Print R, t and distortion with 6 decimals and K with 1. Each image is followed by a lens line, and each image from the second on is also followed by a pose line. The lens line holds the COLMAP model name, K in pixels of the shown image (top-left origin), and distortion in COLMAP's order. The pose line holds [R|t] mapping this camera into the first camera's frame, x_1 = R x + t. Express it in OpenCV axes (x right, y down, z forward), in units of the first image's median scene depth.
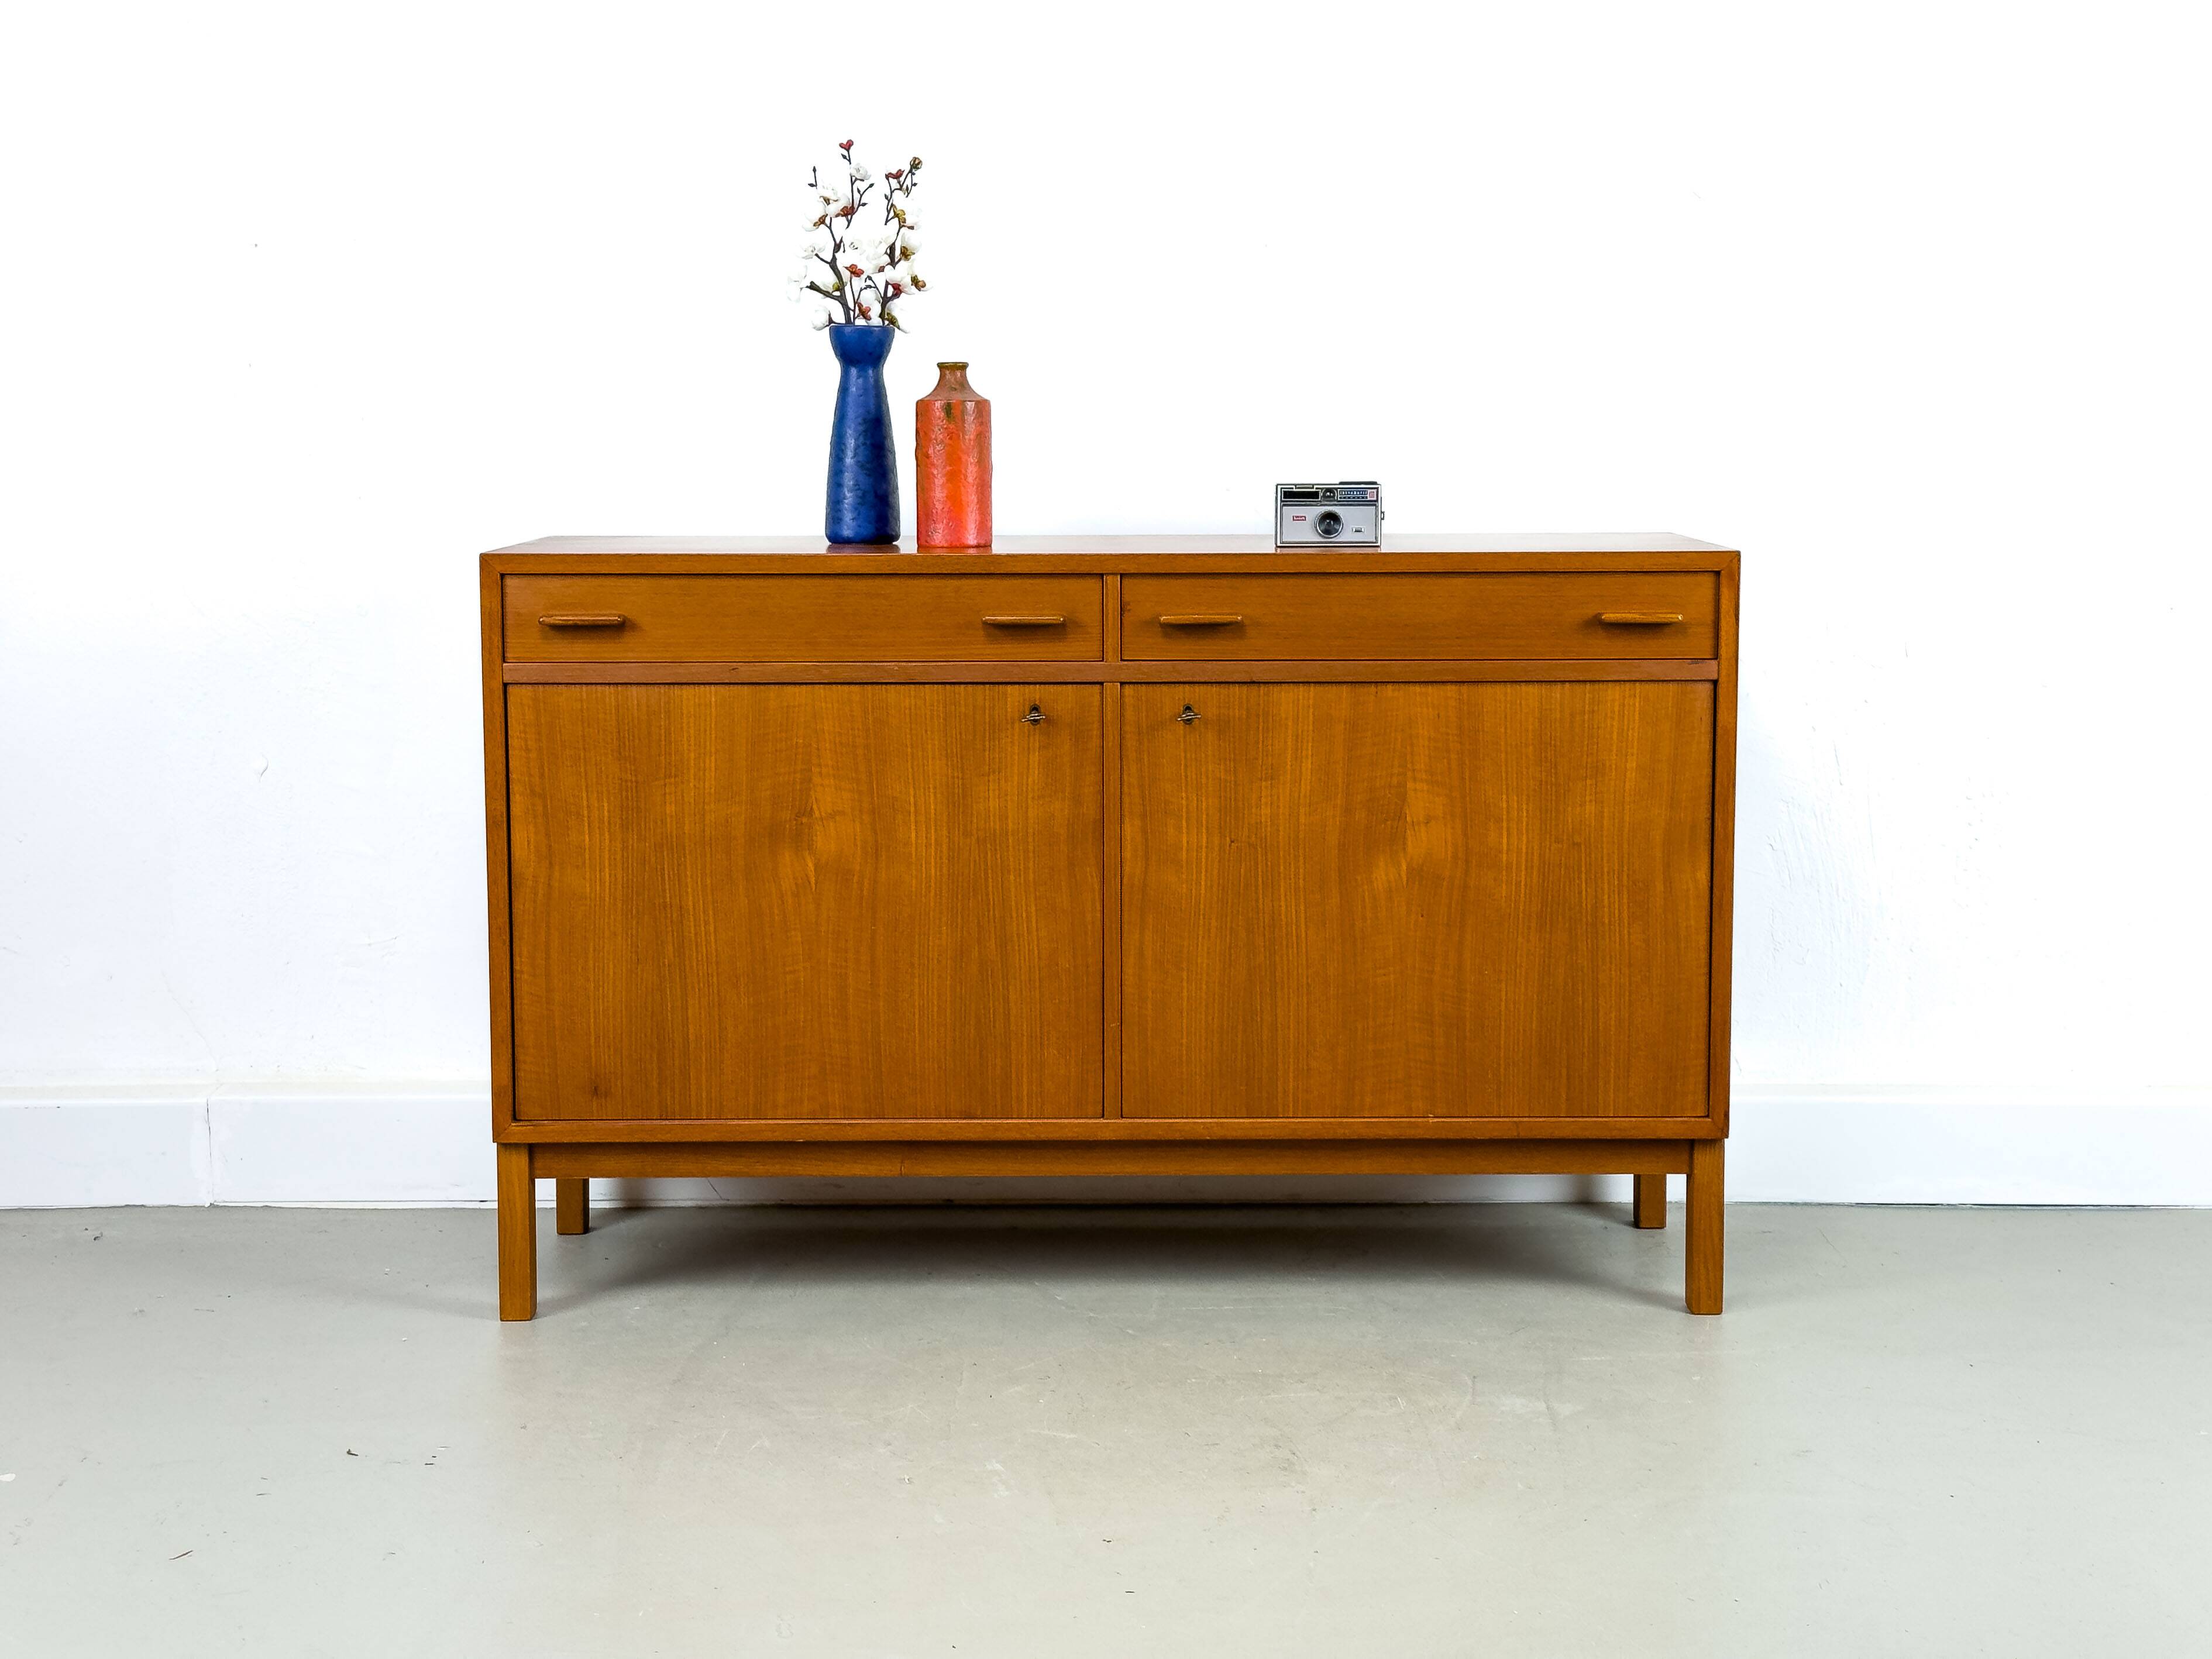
lens RADIAL K [[3333.5, 0, 1145.7], [0, 3333.5, 805.8], [0, 0, 1]] dist [0.091836, 0.000000]
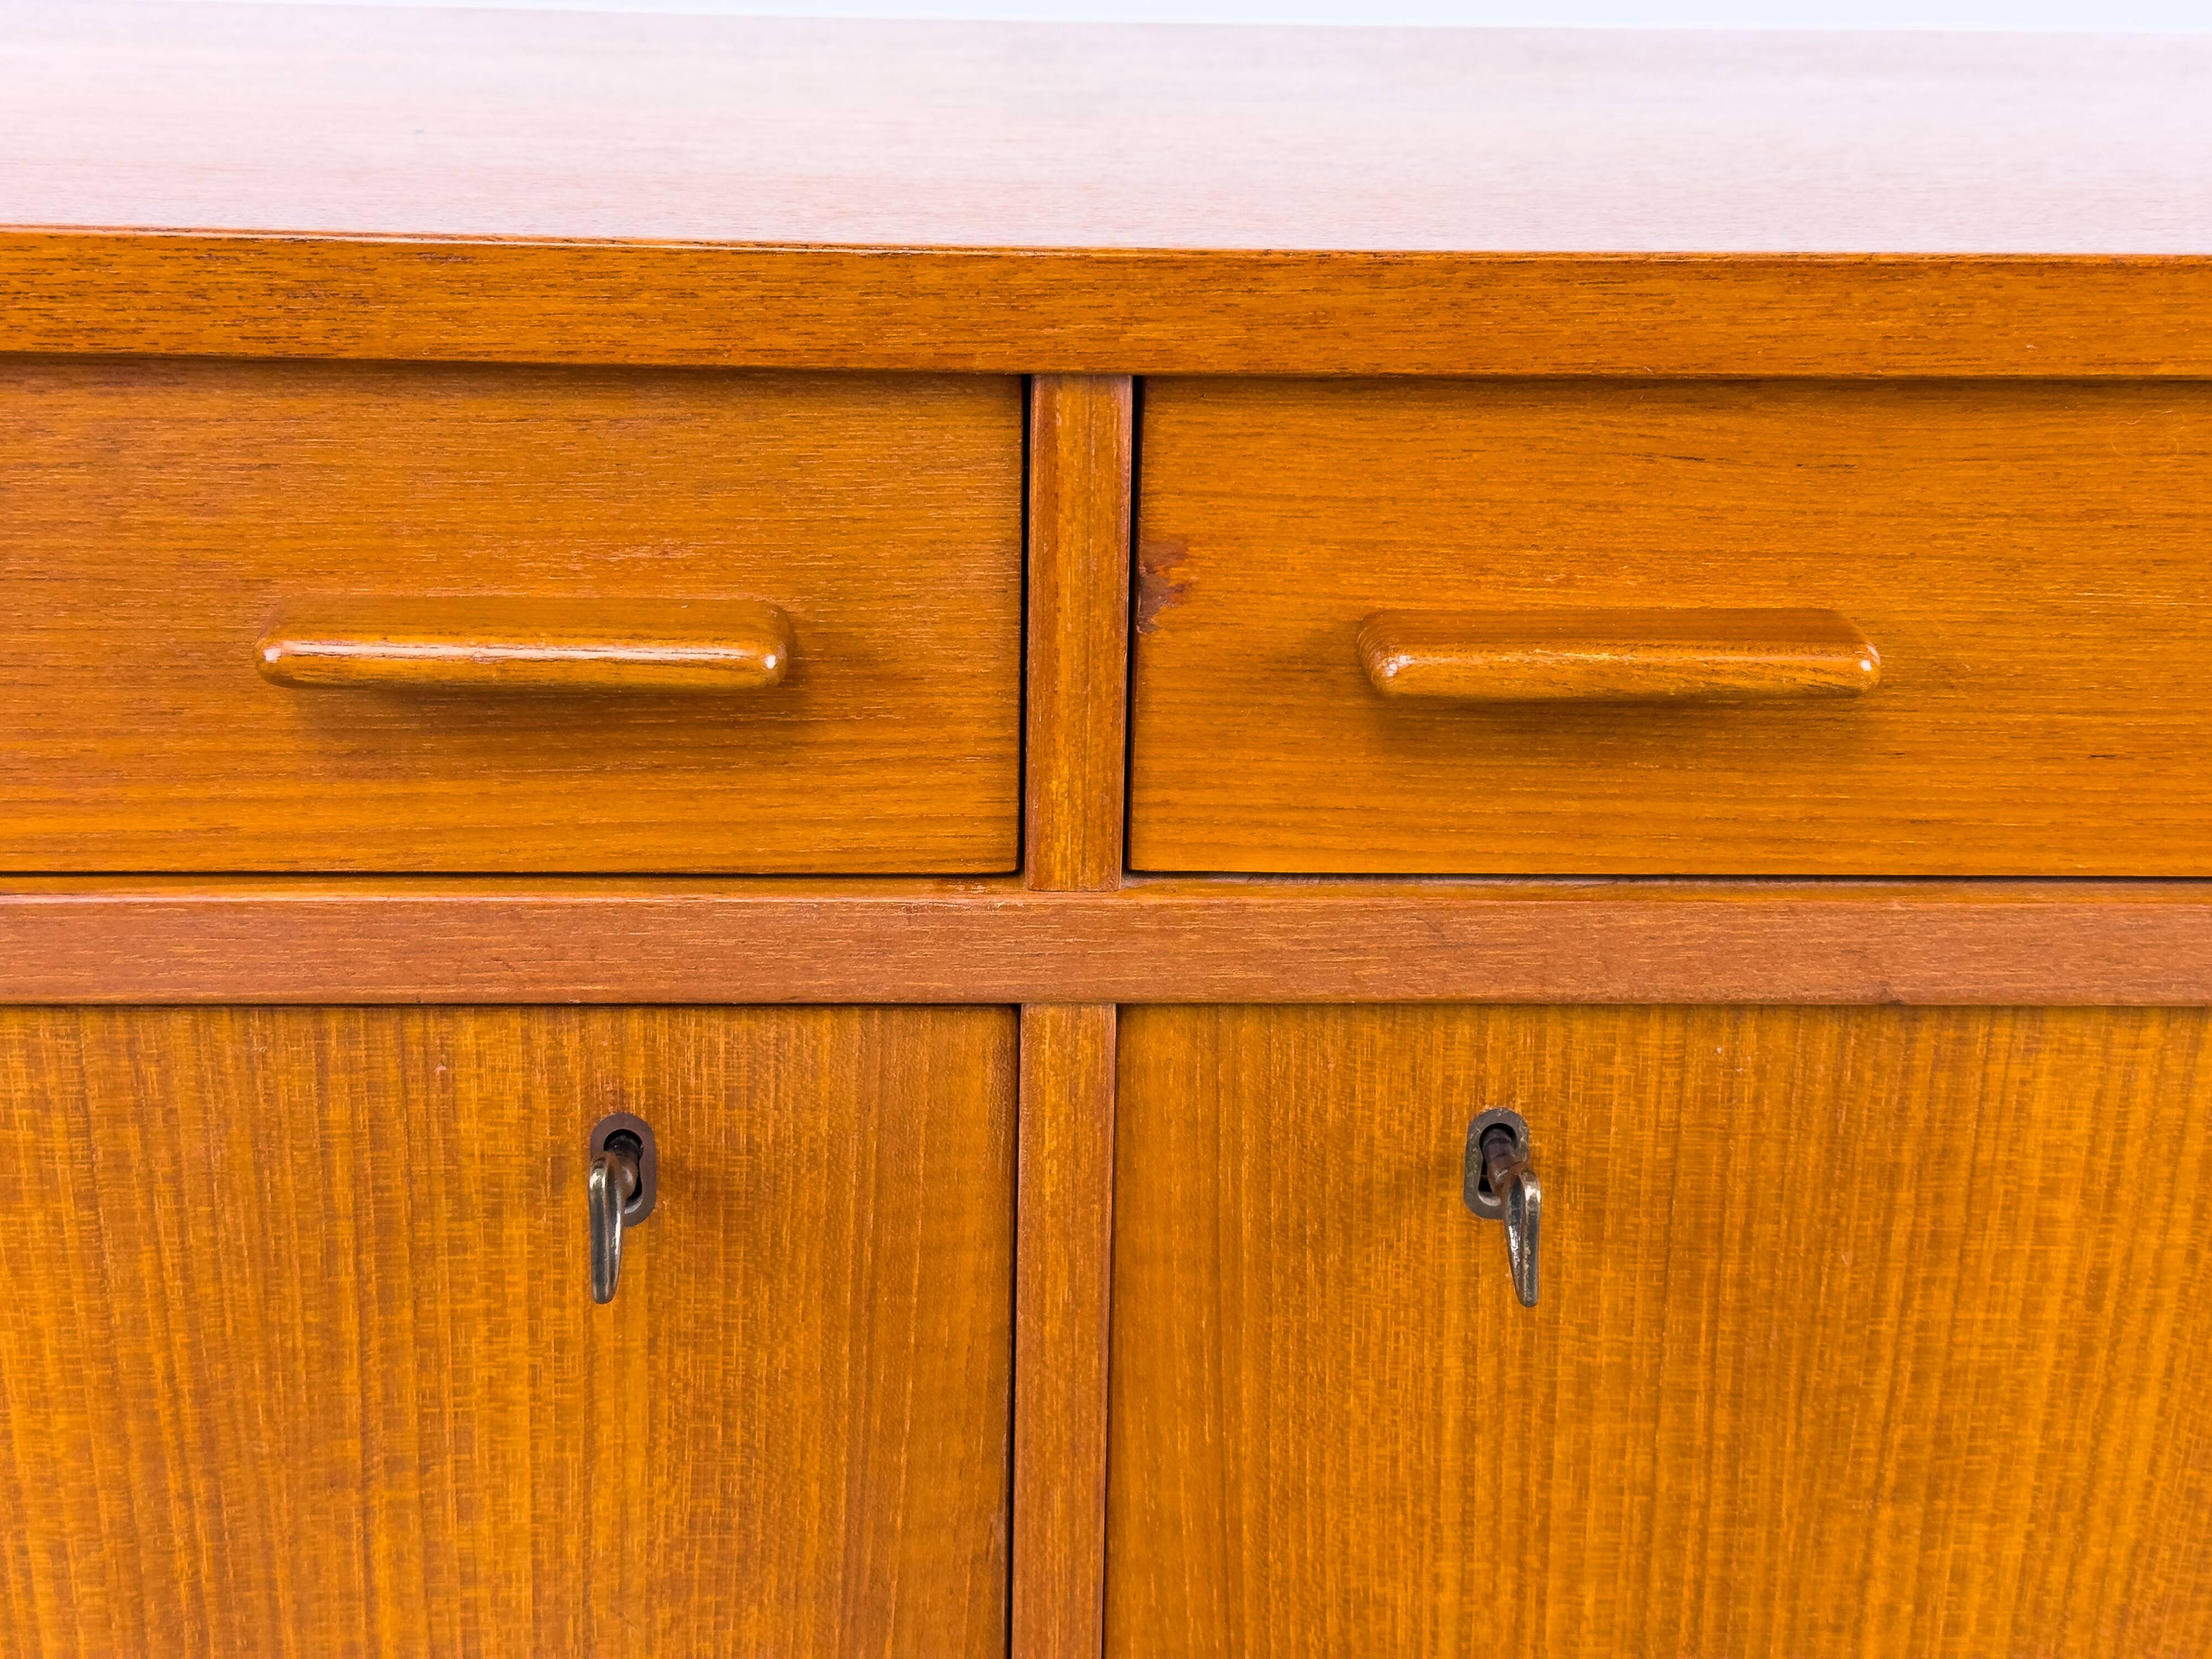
lens RADIAL K [[3101.9, 0, 1118.9], [0, 3101.9, 838.7], [0, 0, 1]] dist [0.096165, 0.000000]
pose [[0.998934, 0.009300, 0.045217, -0.014832], [-0.019118, 0.974893, 0.221851, -0.080197], [-0.042018, -0.222479, 0.974032, 0.841295]]
